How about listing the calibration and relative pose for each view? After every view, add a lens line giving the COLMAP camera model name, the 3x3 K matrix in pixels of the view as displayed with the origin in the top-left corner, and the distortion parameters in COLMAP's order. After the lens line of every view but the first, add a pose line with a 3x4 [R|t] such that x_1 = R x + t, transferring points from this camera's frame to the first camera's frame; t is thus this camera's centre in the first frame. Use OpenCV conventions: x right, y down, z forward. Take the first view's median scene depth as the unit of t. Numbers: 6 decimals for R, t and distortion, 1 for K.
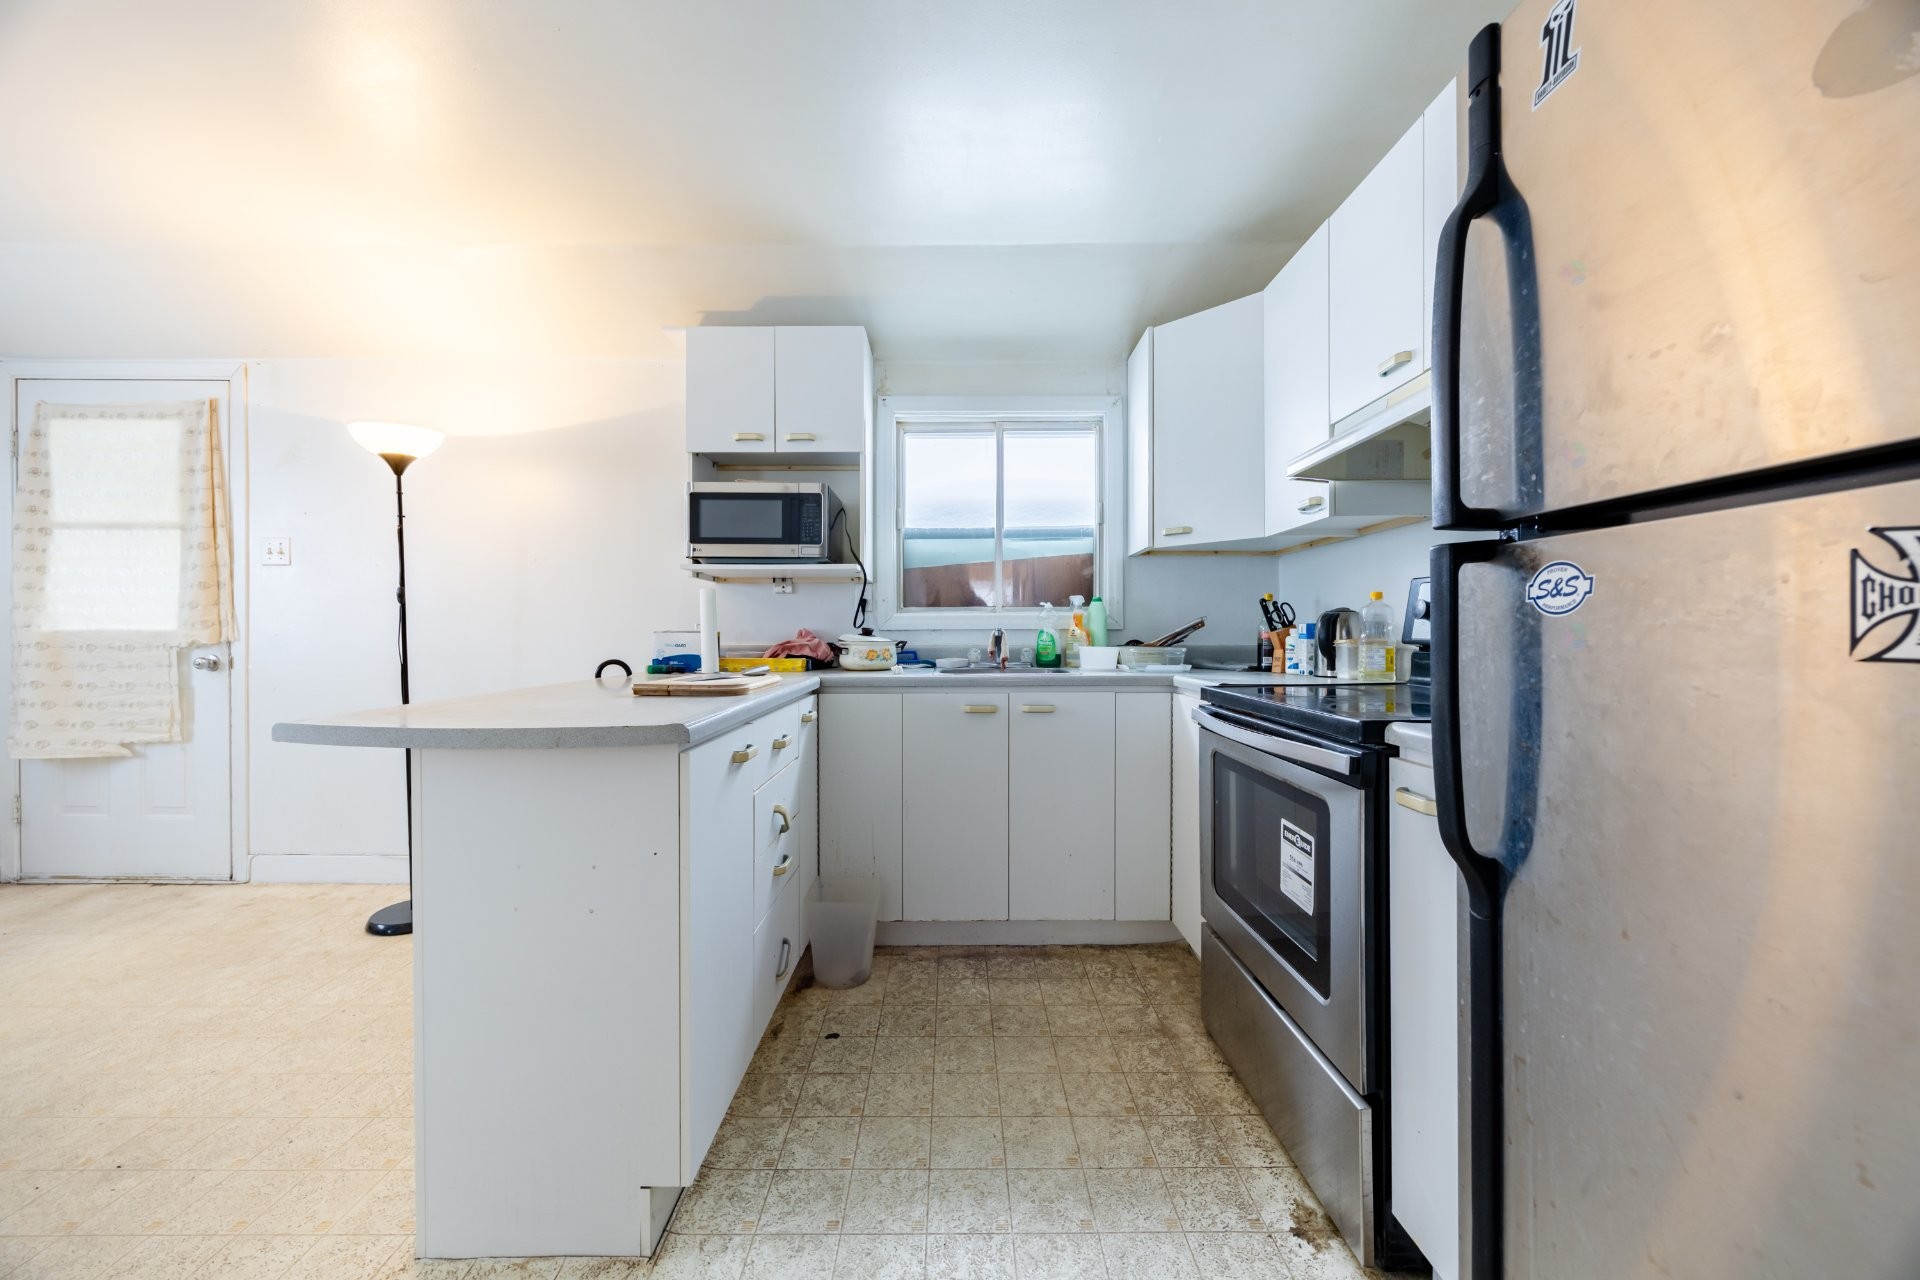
lens RADIAL K [[726.1, 0, 961.7], [0, 726.1, 628.5], [0, 0, 1]] dist [-0.001114, -0.000135]
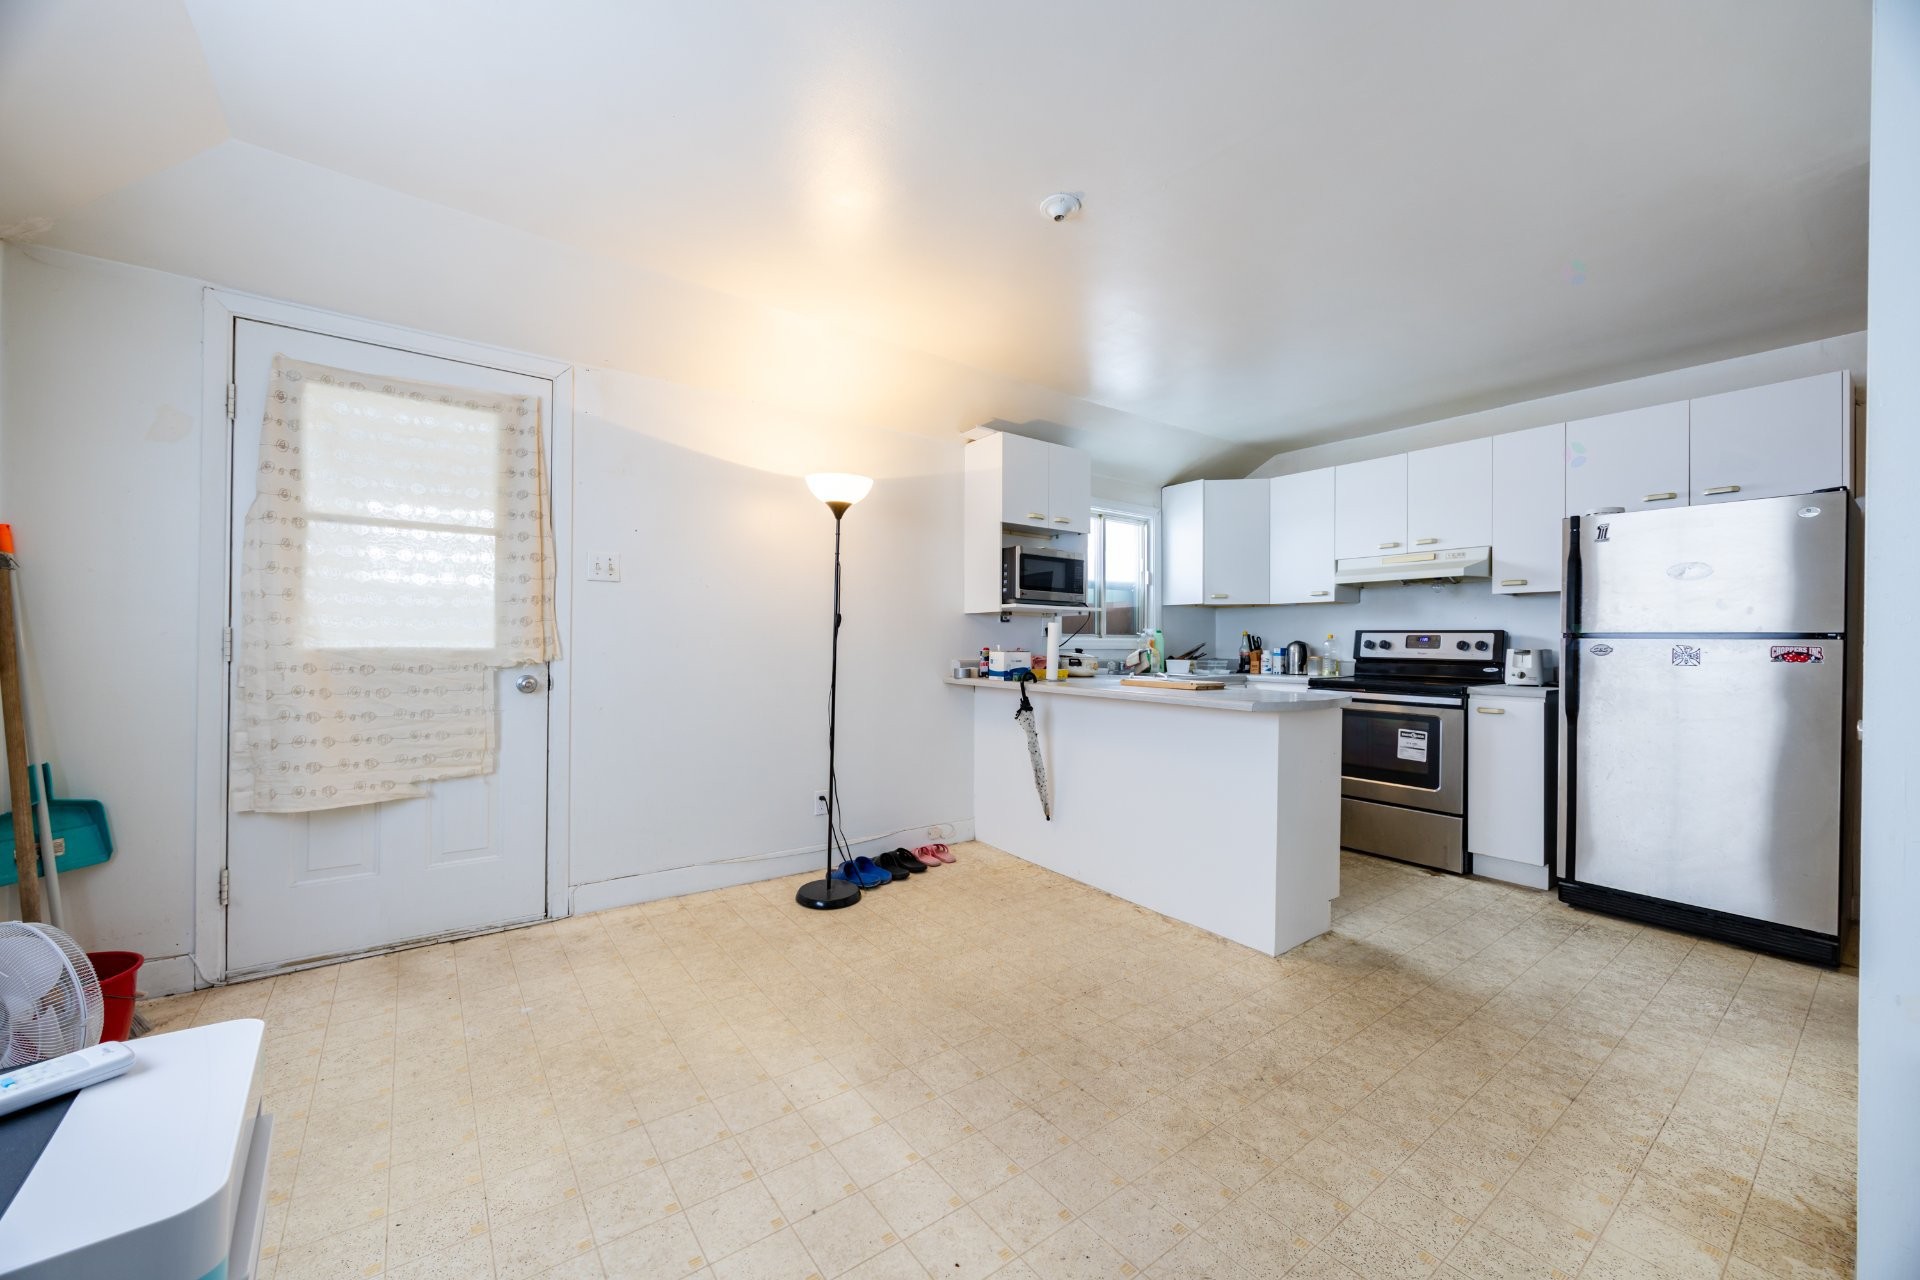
lens RADIAL K [[726.1, 0, 961.7], [0, 726.1, 628.5], [0, 0, 1]] dist [-0.001114, -0.000135]
pose [[0.802772, 0.018406, 0.596002, -1.152973], [-0.013064, 0.999826, -0.013281, -0.017858], [-0.596143, 0.002876, 0.802873, -0.062344]]
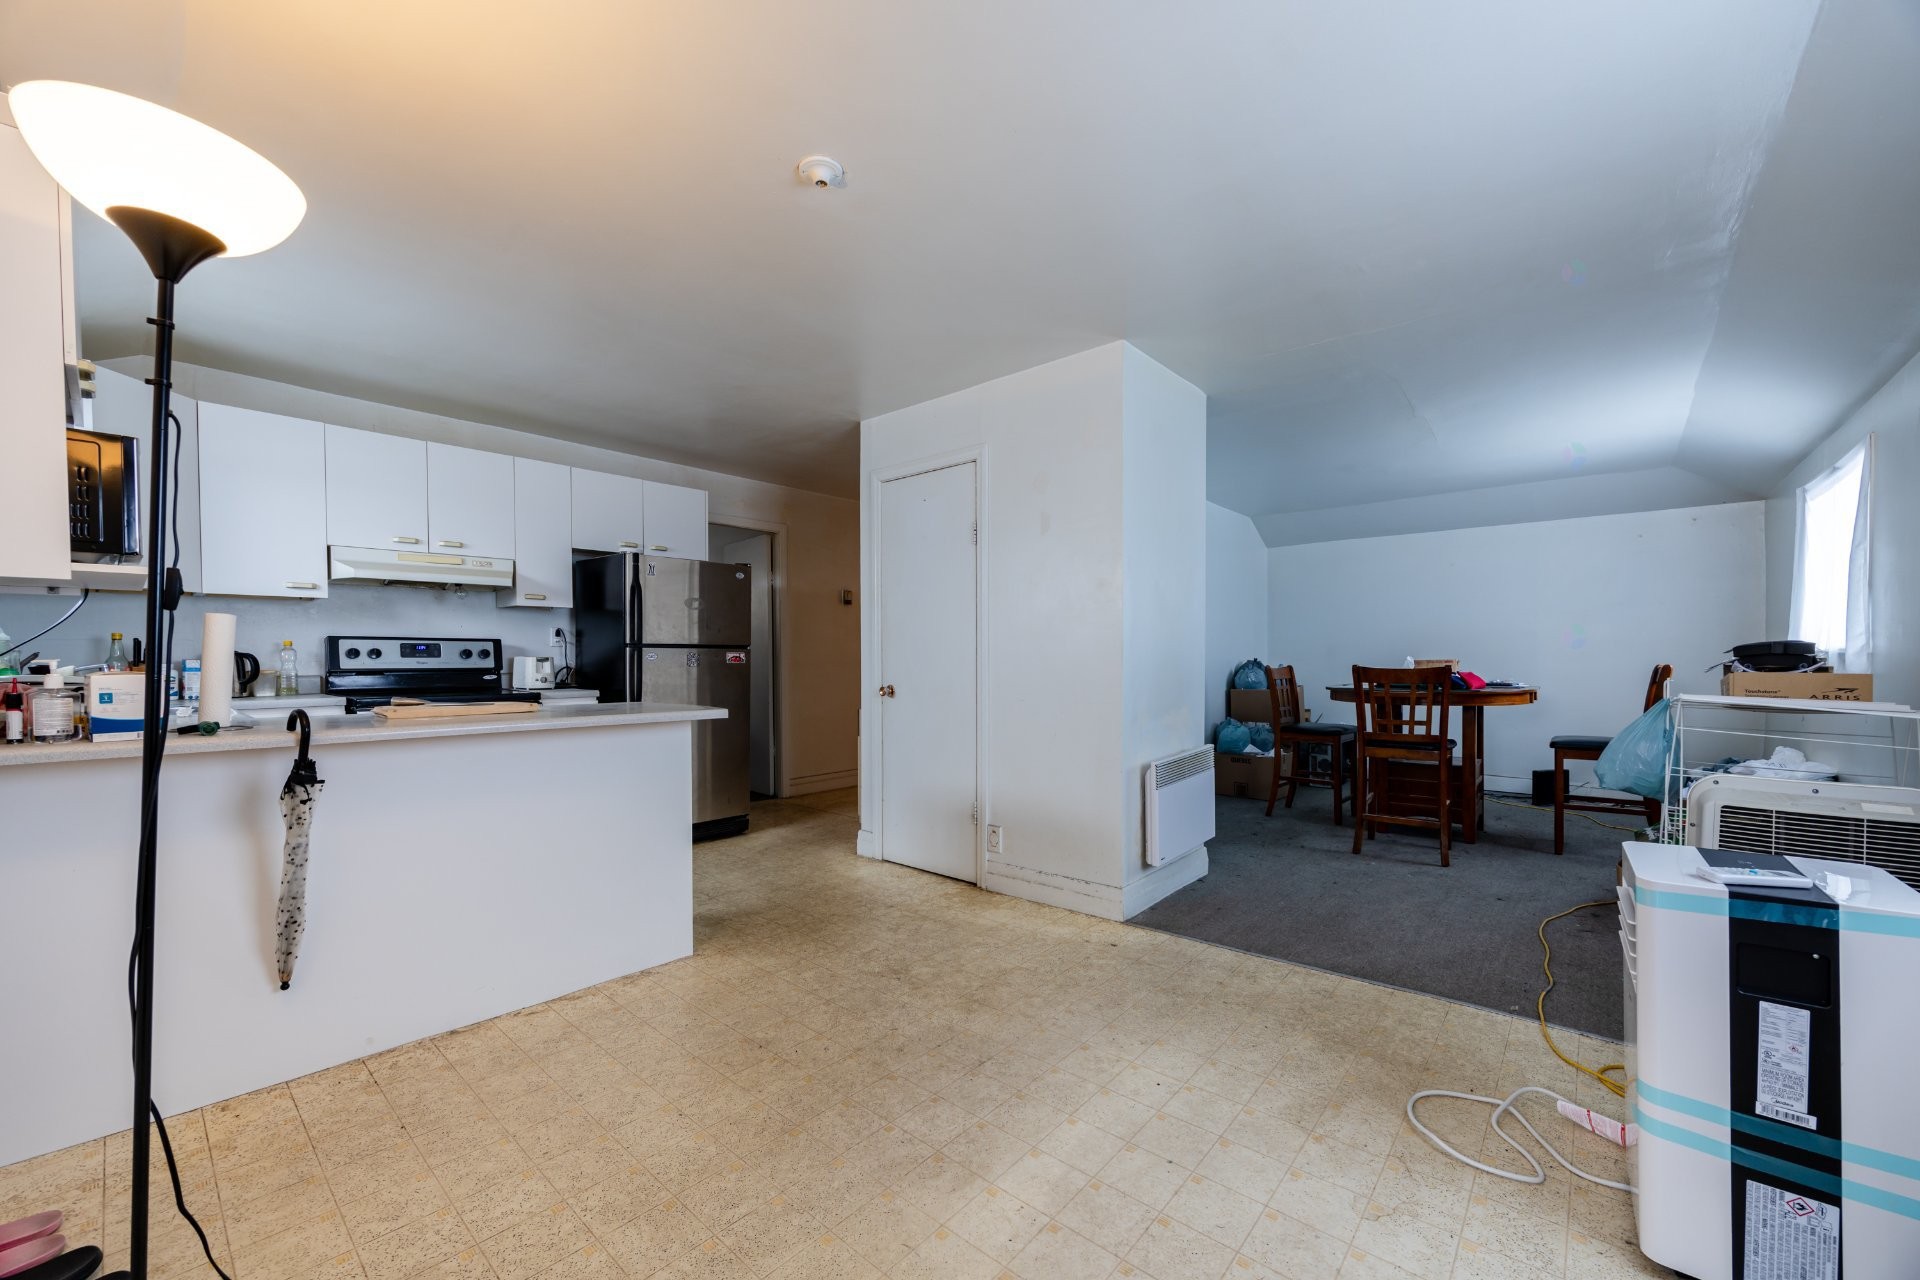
lens RADIAL K [[743.5, 0, 957.7], [0, 743.5, 651.1], [0, 0, 1]] dist [-0.000879, -0.000026]
pose [[-0.747335, 0.005177, 0.664427, -1.188217], [-0.002690, 0.999938, -0.010817, -0.008799], [-0.664441, -0.009871, -0.747275, 0.901704]]
